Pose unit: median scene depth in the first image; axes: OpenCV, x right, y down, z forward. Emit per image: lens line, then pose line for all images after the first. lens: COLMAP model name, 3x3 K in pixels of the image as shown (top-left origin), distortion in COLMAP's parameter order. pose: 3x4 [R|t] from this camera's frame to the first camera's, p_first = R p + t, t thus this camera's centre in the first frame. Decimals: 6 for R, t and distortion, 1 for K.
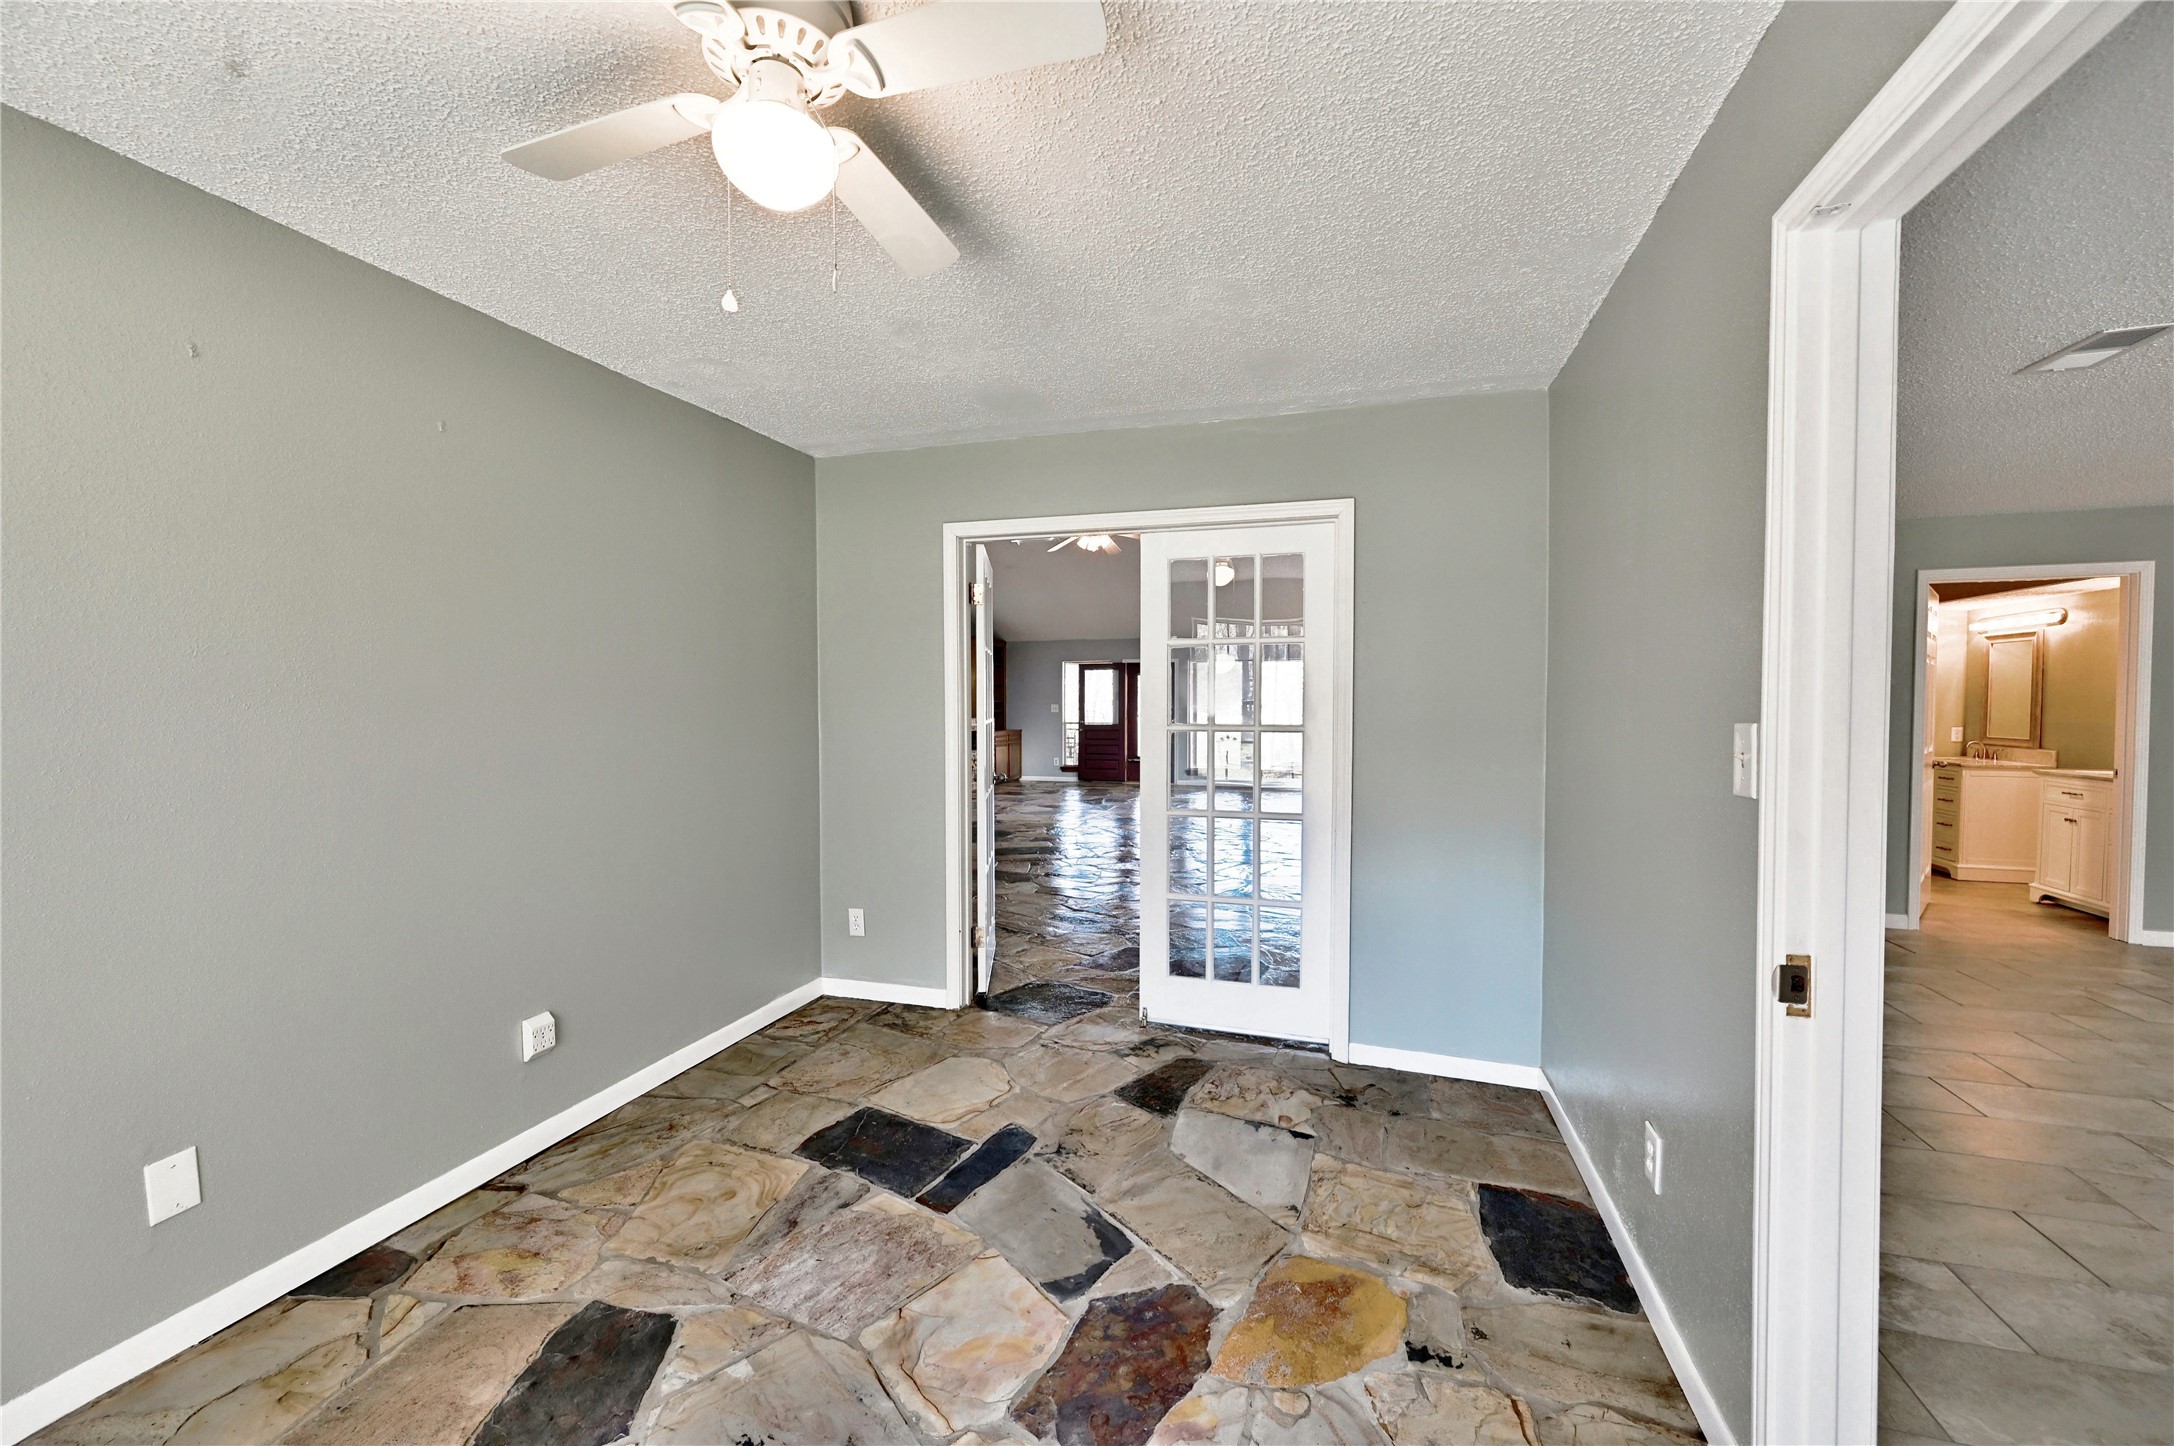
lens RADIAL K [[857.9, 0, 1083.4], [0, 857.9, 727.5], [0, 0, 1]] dist [0.000905, 0.000132]
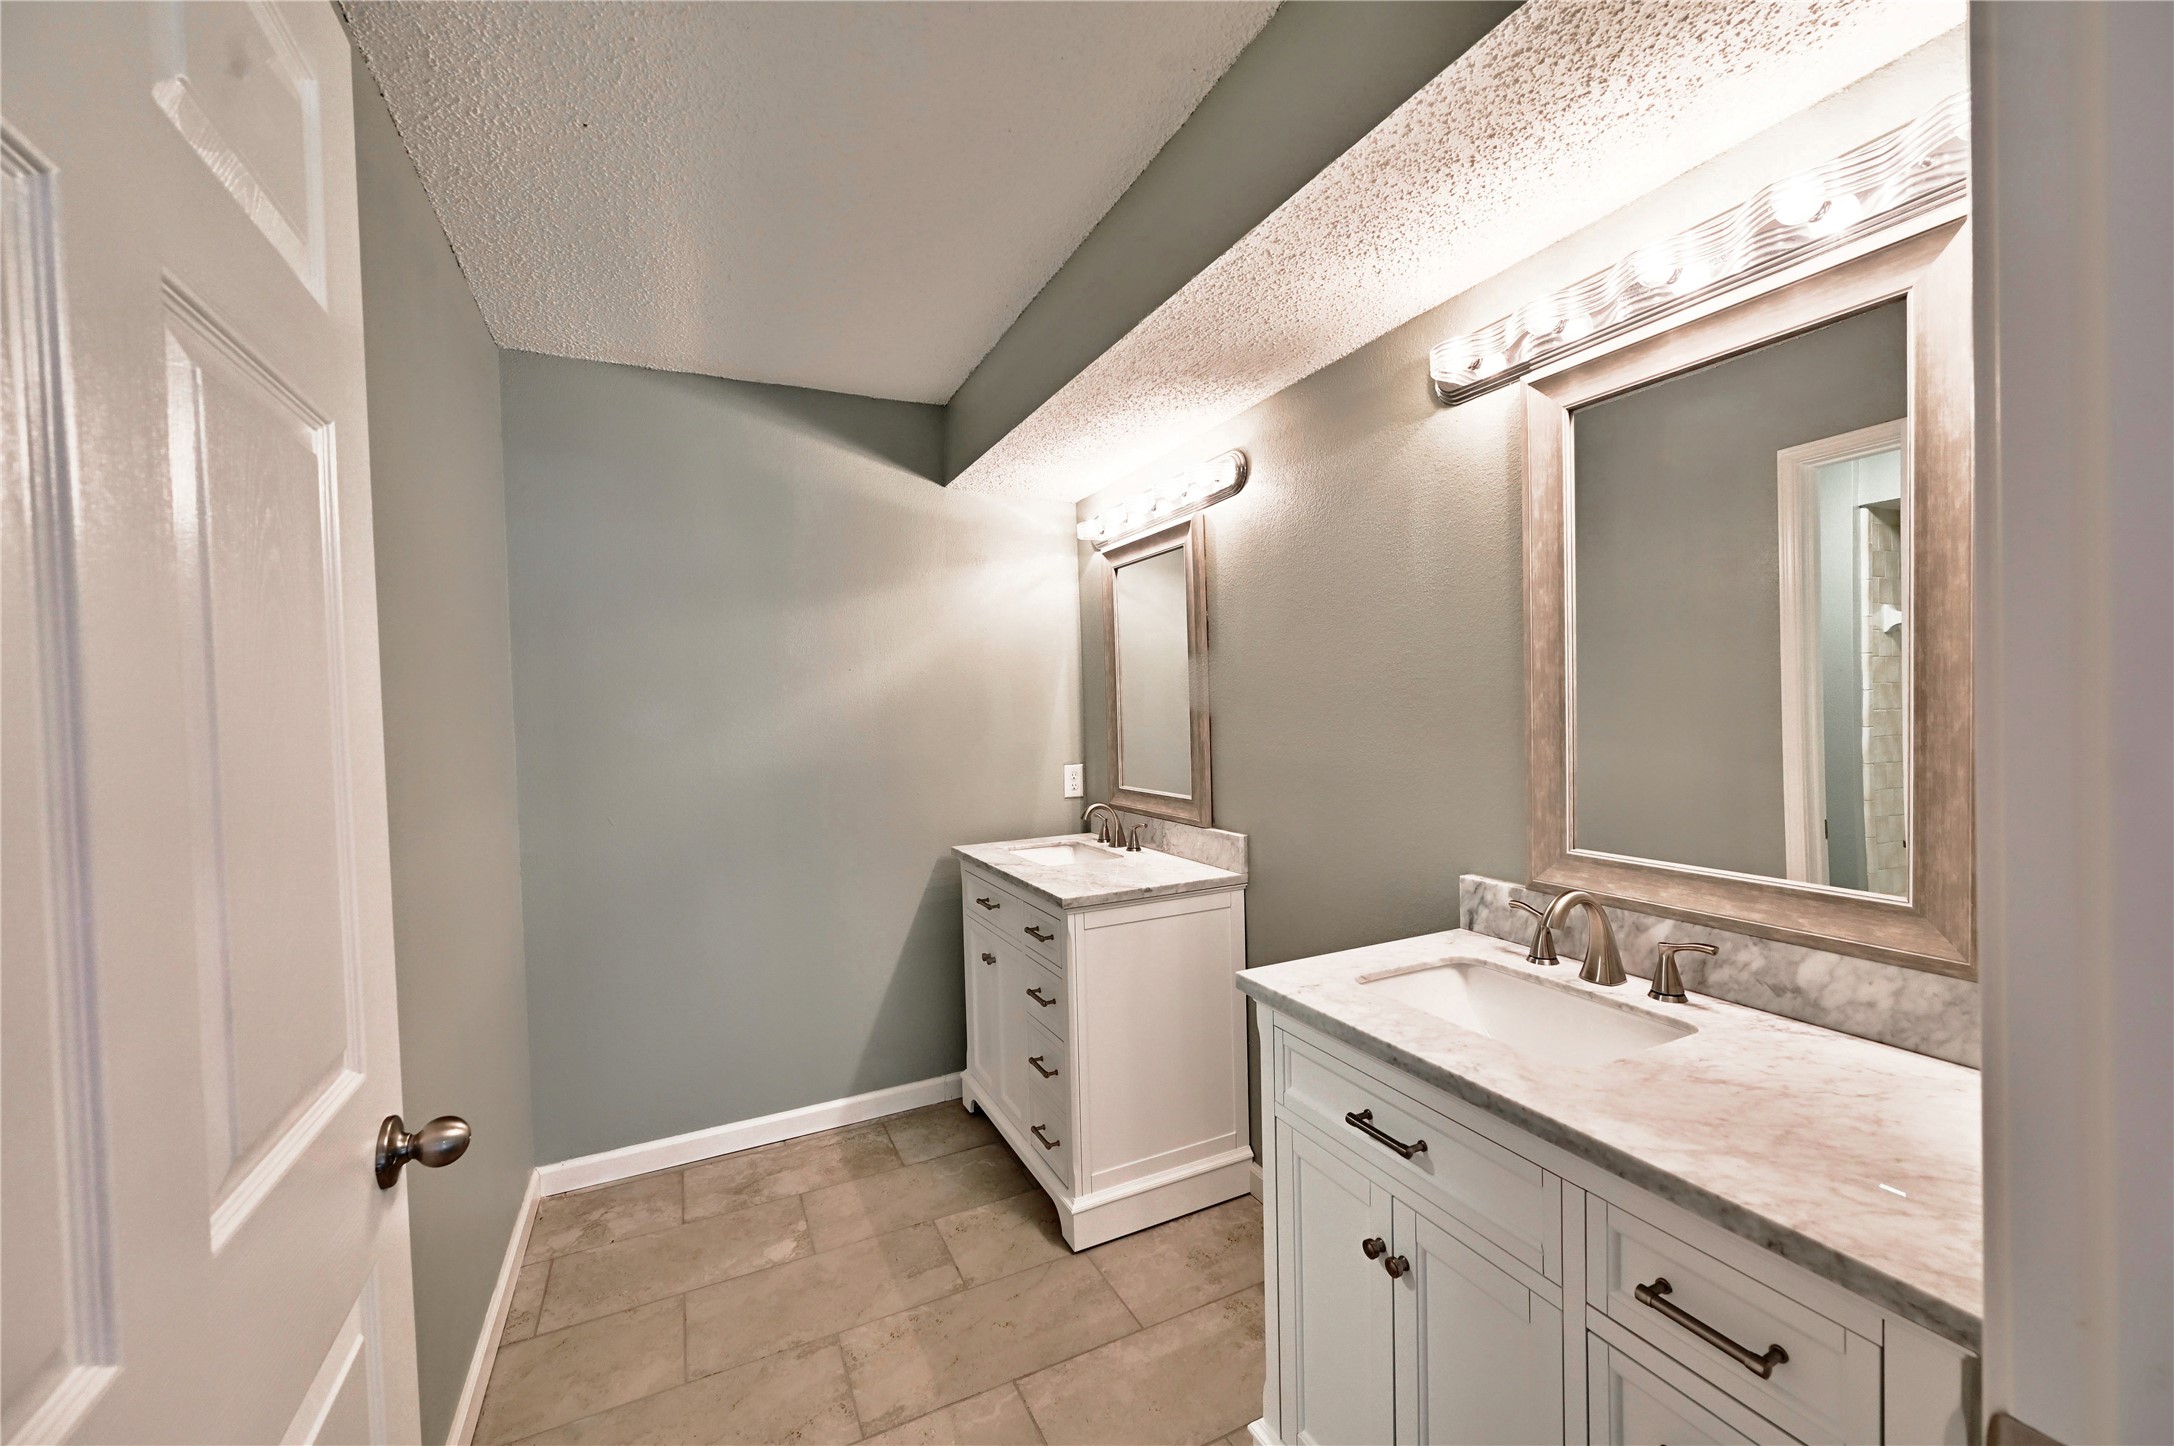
lens RADIAL K [[857.9, 0, 1089.0], [0, 857.9, 721.0], [0, 0, 1]] dist [0.000905, 0.000132]
pose [[0.727858, -0.038272, 0.684659, 0.805895], [0.049538, 0.998767, 0.003167, -0.026329], [-0.683936, 0.031612, 0.728856, 0.750264]]
